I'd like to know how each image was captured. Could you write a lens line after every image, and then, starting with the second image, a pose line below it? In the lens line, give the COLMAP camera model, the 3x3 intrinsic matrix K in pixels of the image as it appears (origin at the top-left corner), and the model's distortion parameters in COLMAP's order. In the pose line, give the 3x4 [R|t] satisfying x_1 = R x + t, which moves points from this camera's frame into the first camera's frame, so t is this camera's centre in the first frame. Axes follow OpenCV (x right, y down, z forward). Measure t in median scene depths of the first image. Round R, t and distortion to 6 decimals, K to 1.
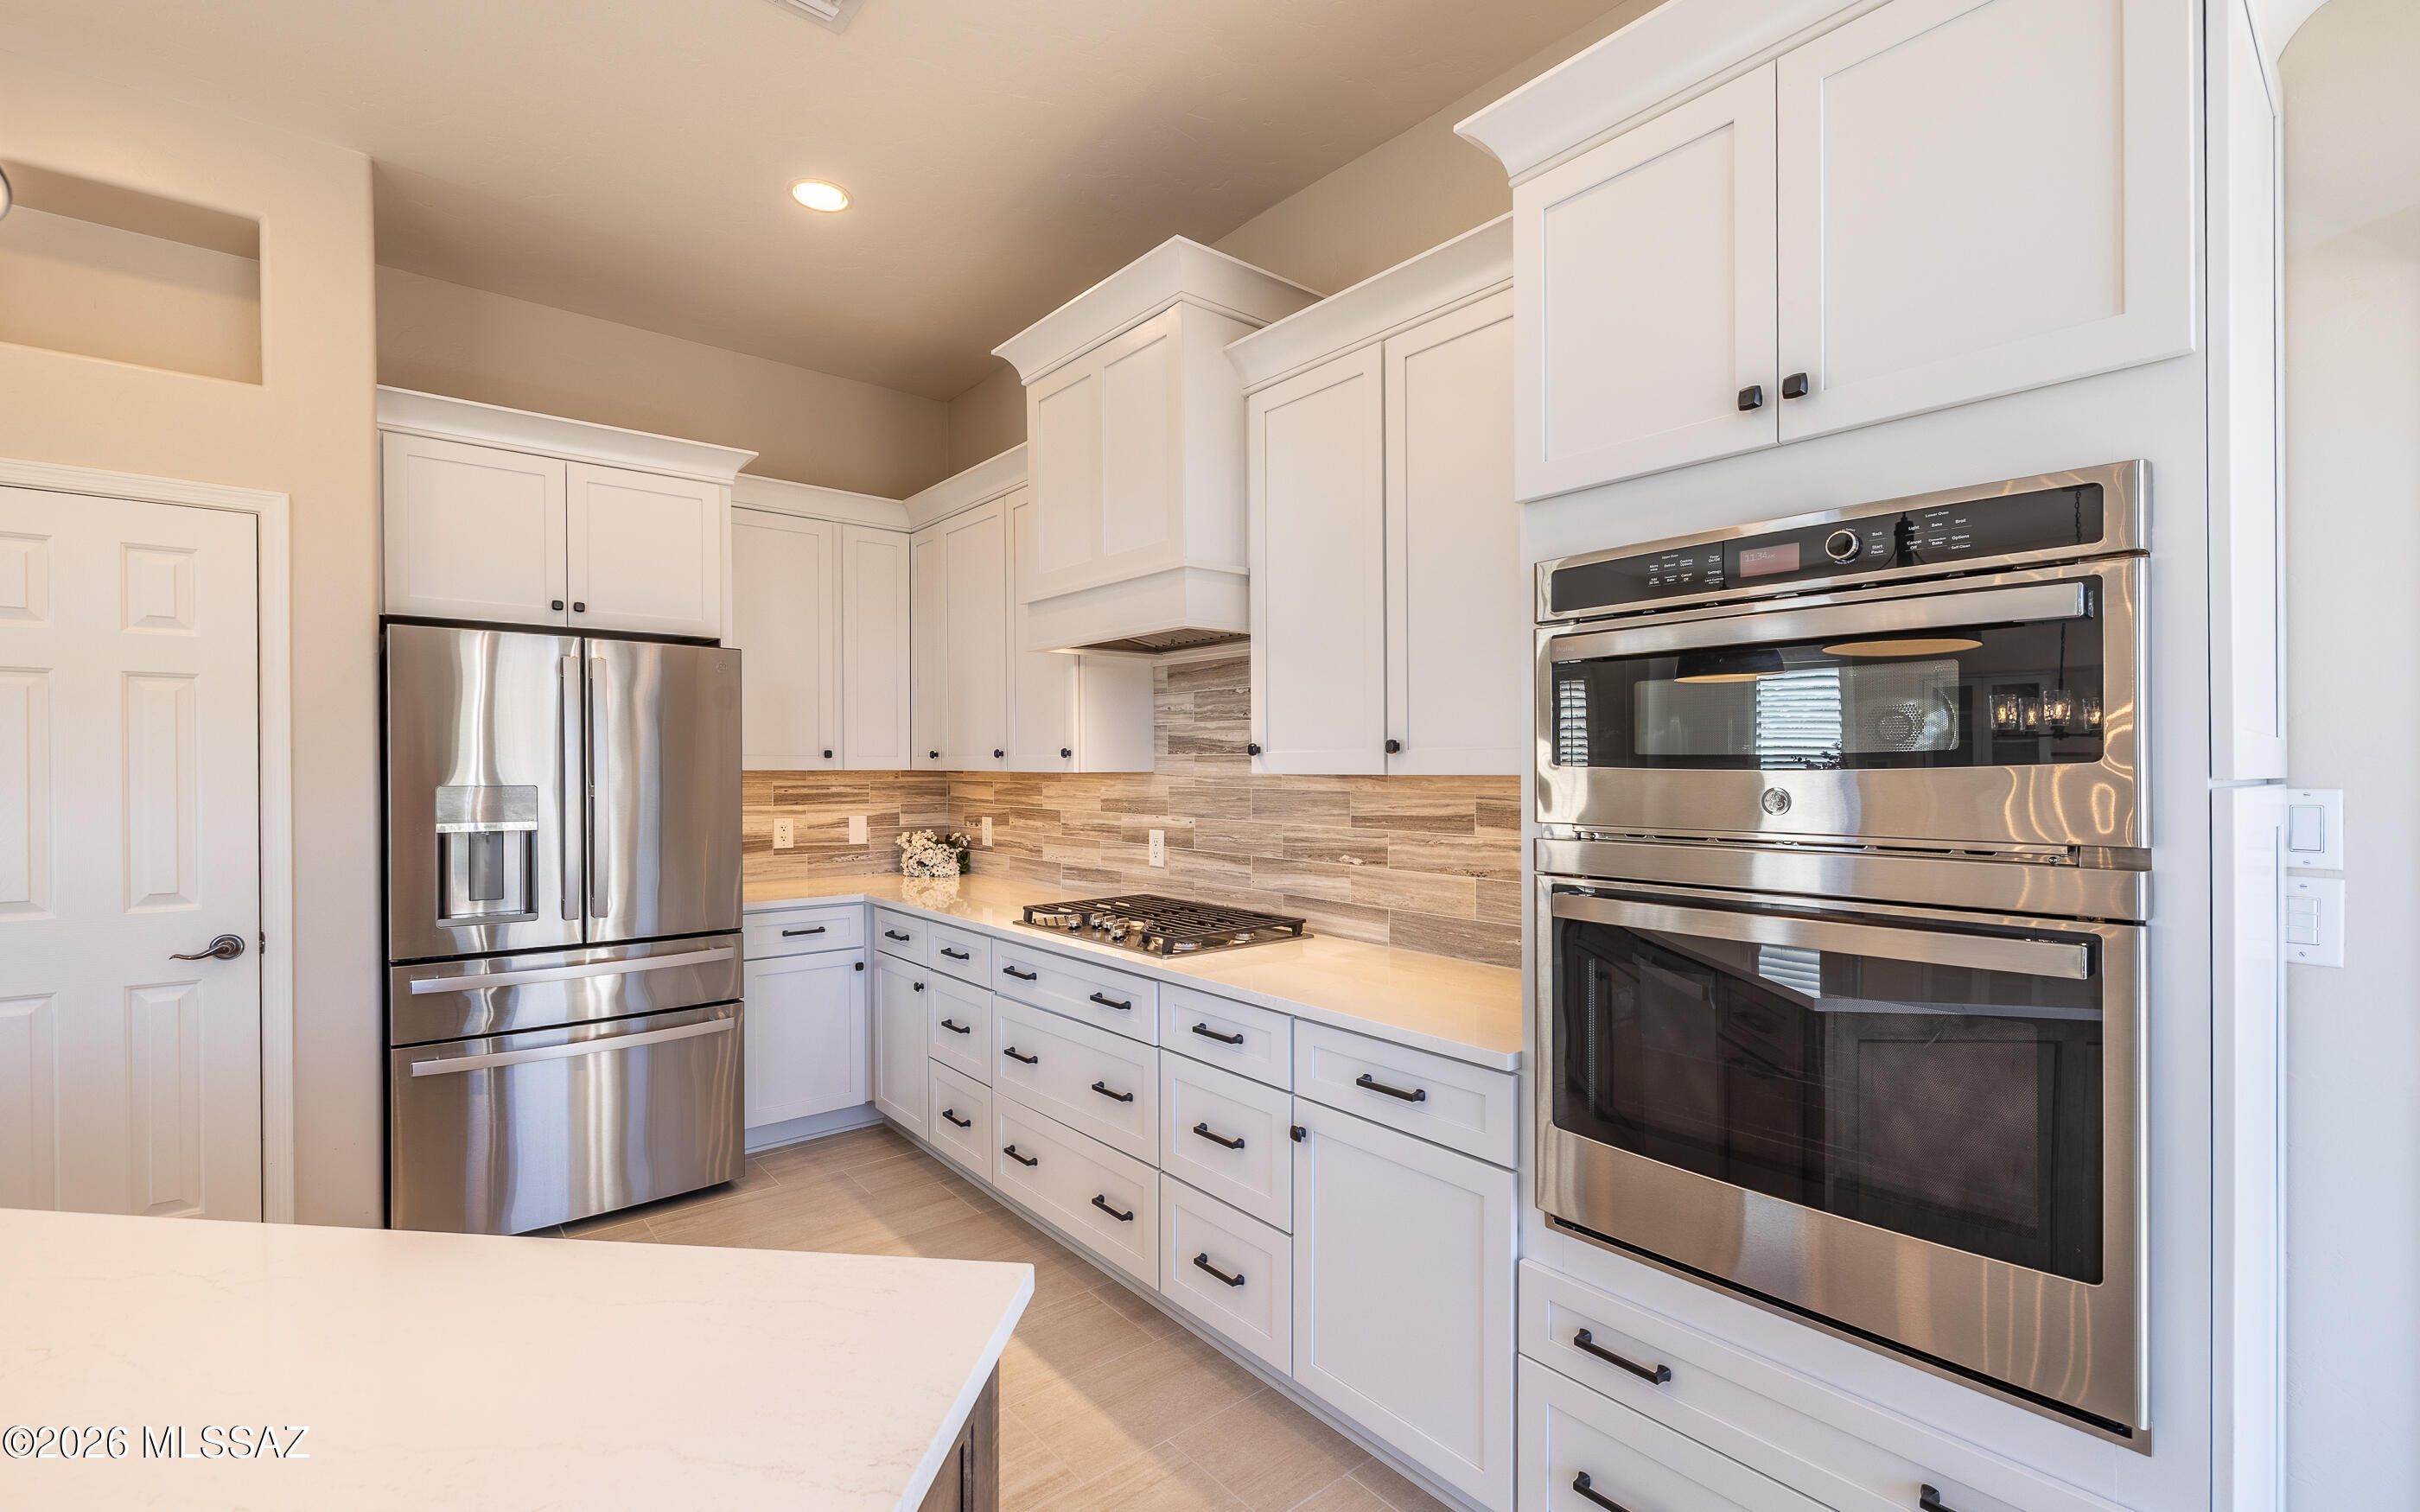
lens RADIAL K [[1034.6, 0, 1210.0], [0, 1034.6, 764.0], [0, 0, 1]] dist [-0.002437, 0.001097]
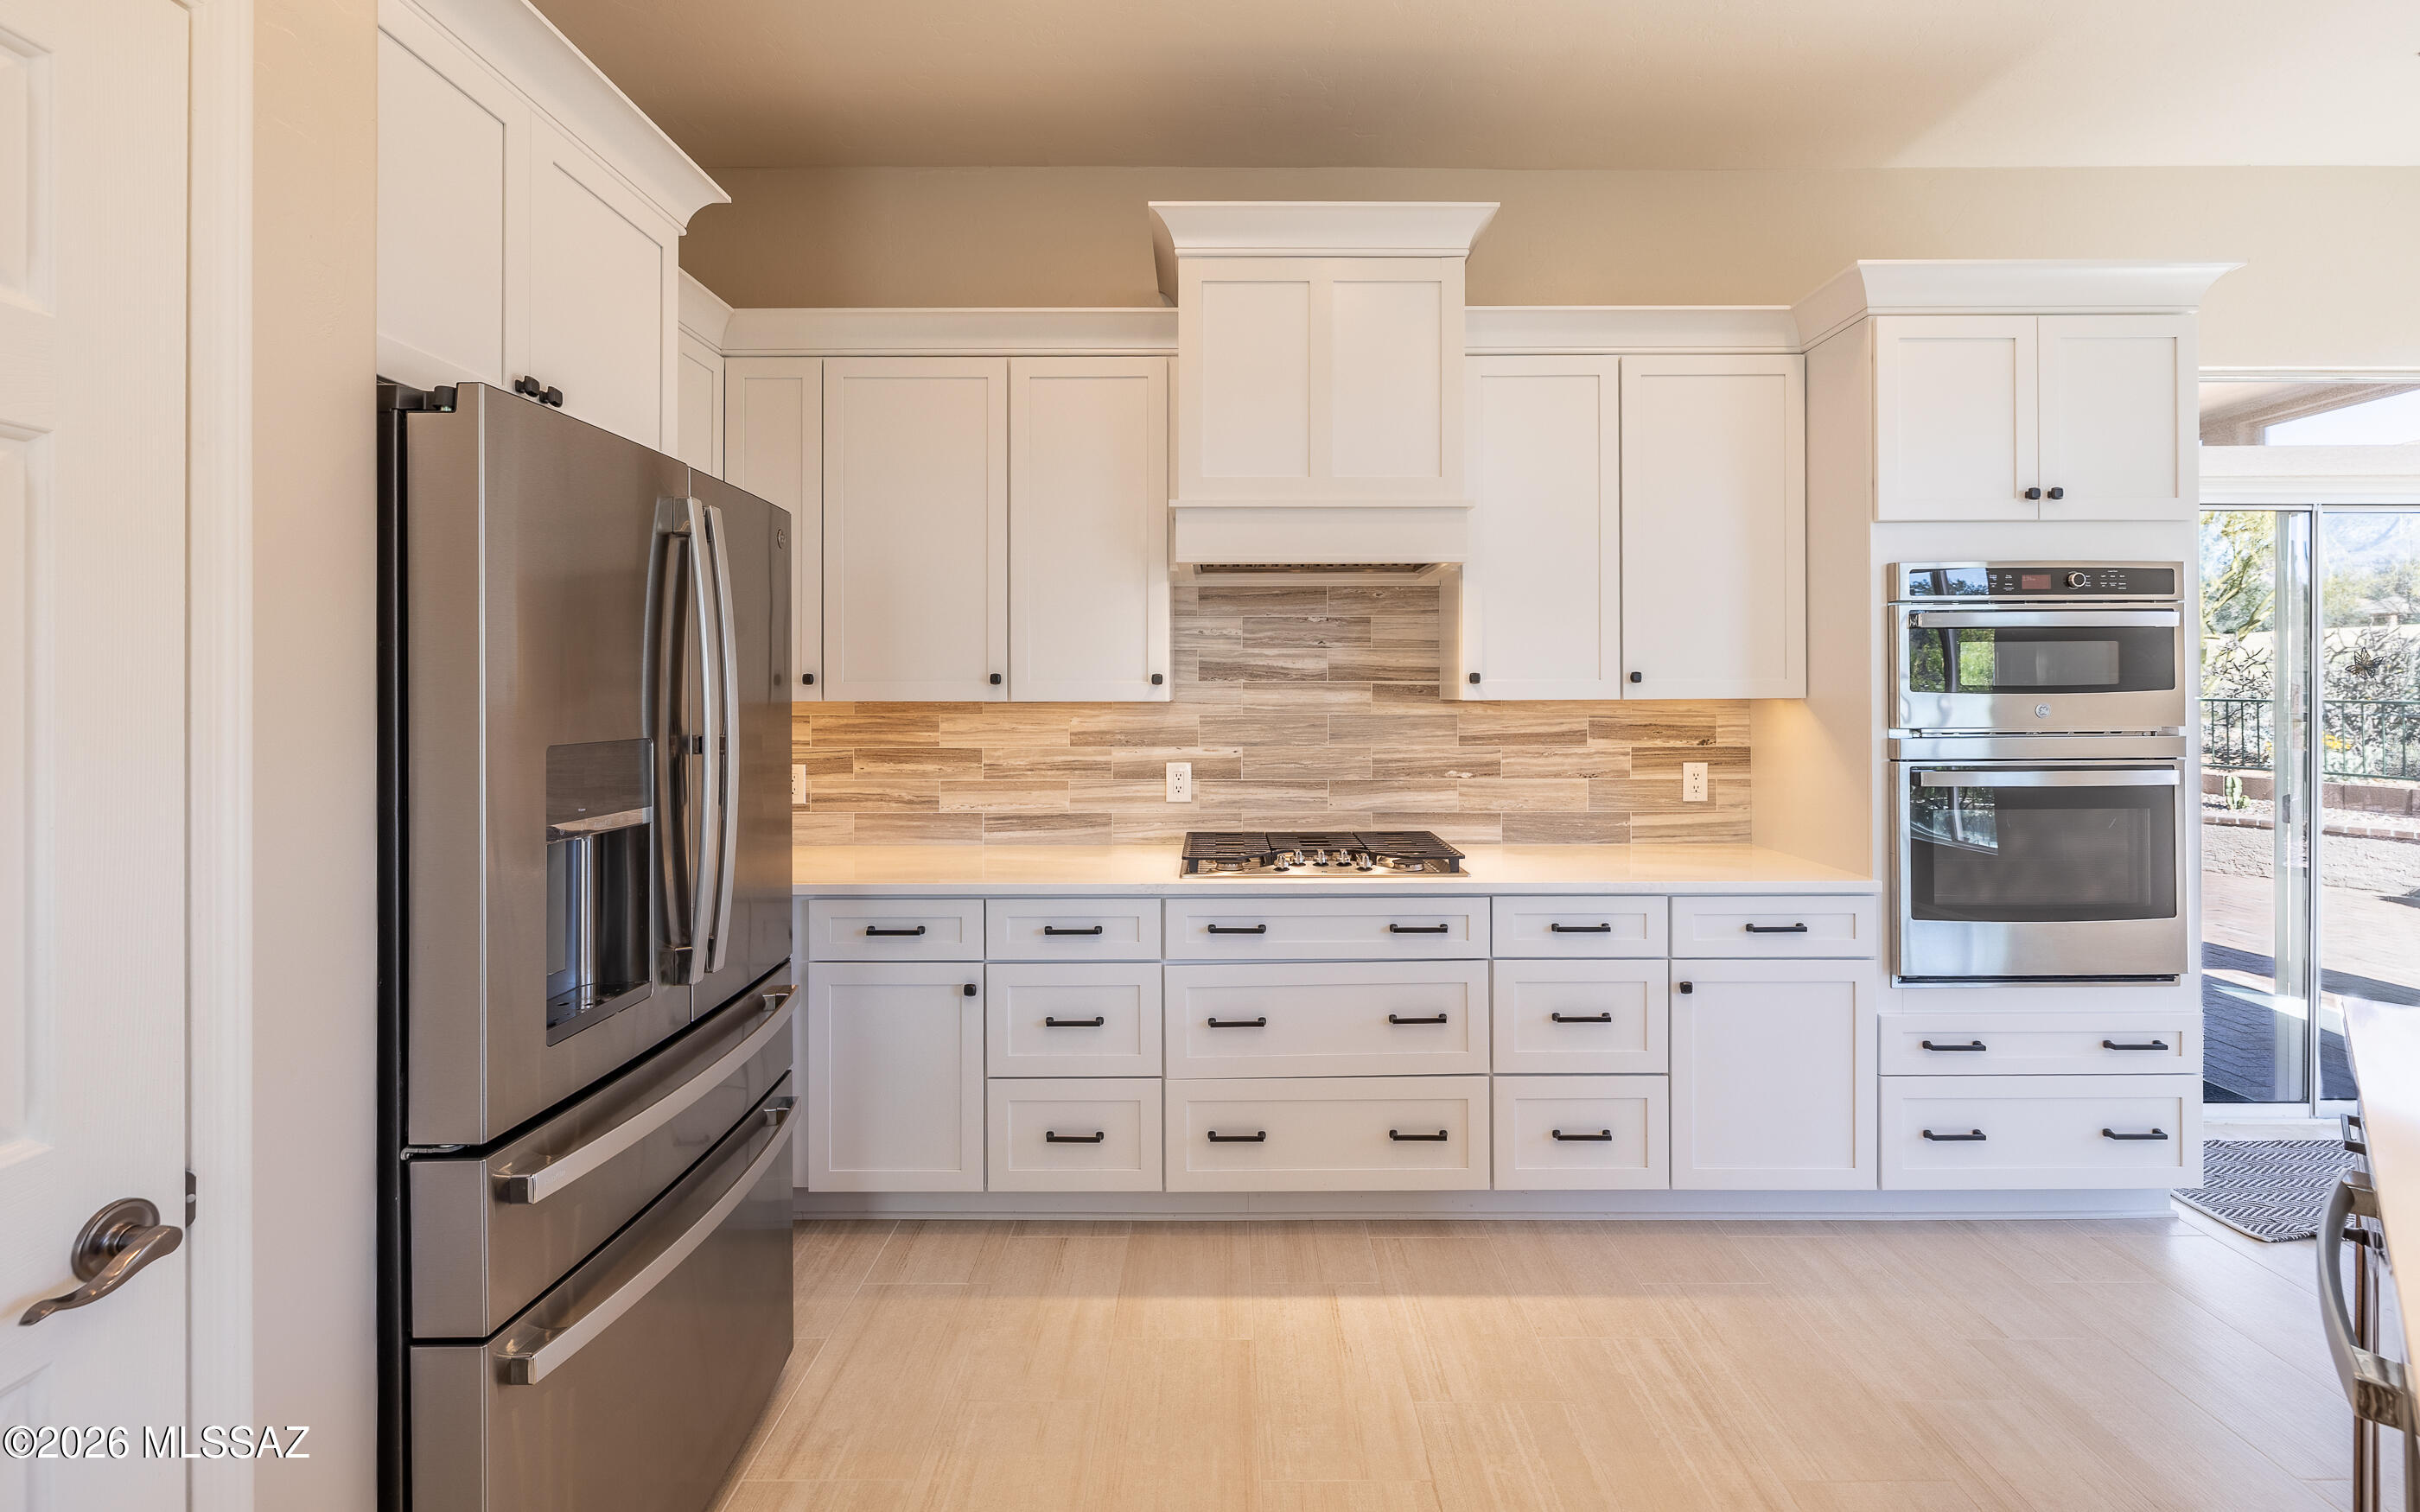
lens RADIAL K [[1034.6, 0, 1224.1], [0, 1034.6, 680.5], [0, 0, 1]] dist [-0.002437, 0.001097]
pose [[0.638982, 0.003828, 0.769212, -0.804372], [0.001601, 0.999979, -0.006306, -0.004110], [-0.769220, 0.005261, 0.638962, 0.410216]]
